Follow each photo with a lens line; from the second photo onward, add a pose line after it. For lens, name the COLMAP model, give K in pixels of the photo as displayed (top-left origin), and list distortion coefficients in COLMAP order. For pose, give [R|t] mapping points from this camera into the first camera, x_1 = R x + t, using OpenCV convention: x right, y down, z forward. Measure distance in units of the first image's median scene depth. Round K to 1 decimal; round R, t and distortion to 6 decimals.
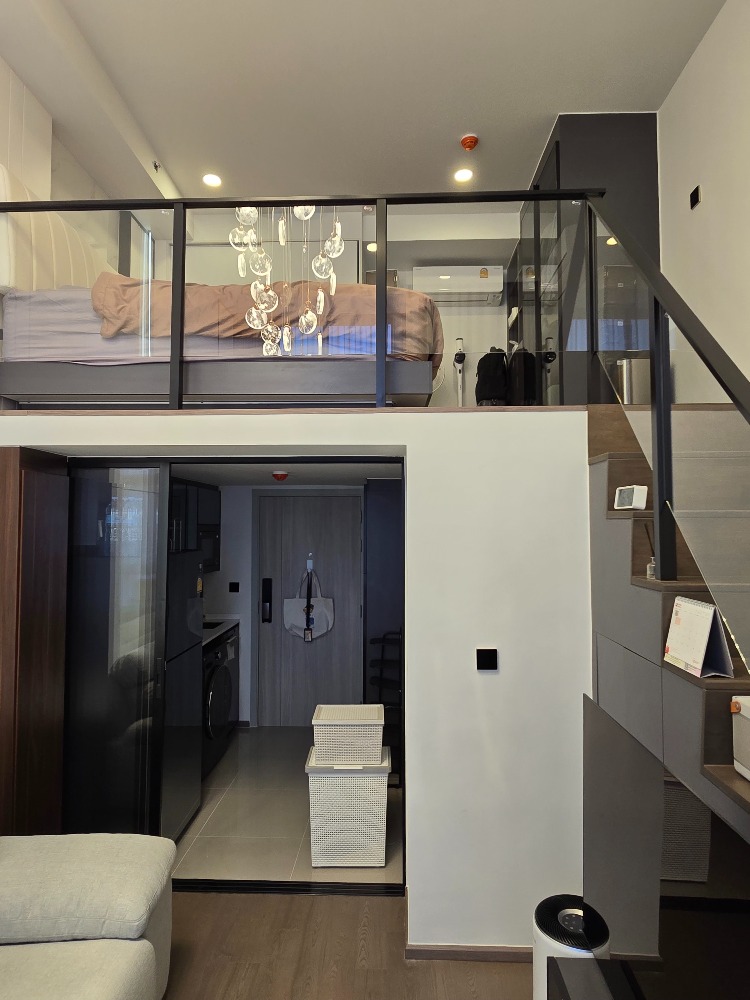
lens RADIAL K [[600.4, 0, 377.5], [0, 600.4, 491.6], [0, 0, 1]] dist [0.008117, 0.000577]
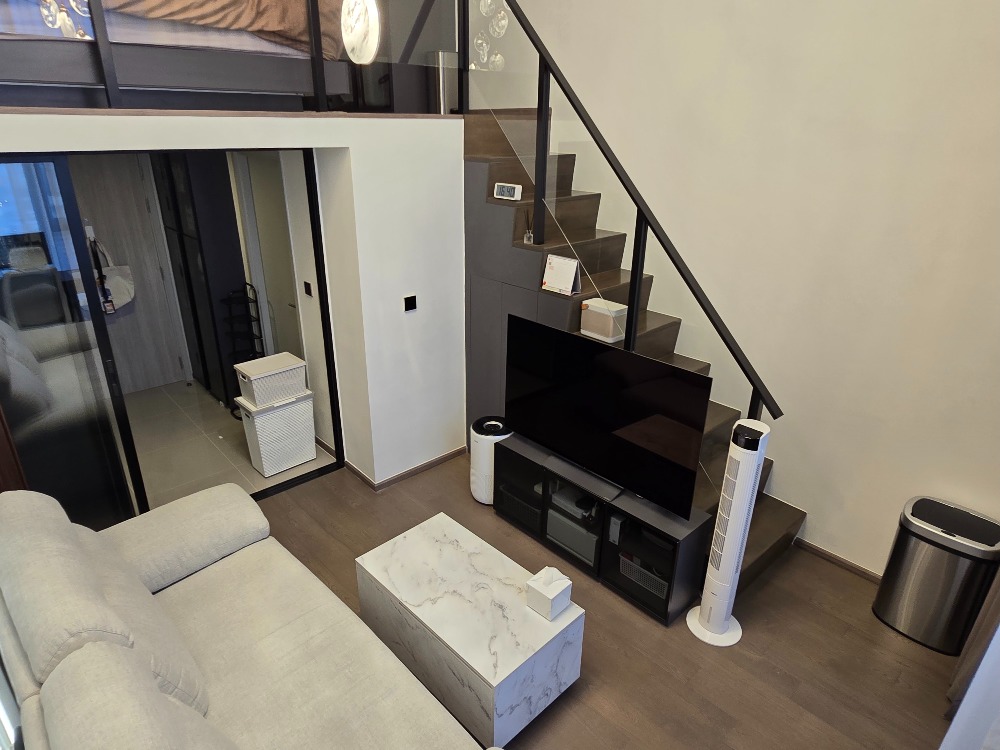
lens RADIAL K [[600.4, 0, 500.0], [0, 600.4, 375.0], [0, 0, 1]] dist [0.008117, 0.000577]
pose [[0.708486, -0.269535, 0.652226, -0.665815], [-0.045984, 0.904598, 0.423779, -0.193497], [-0.704225, -0.330233, 0.628501, -0.132874]]
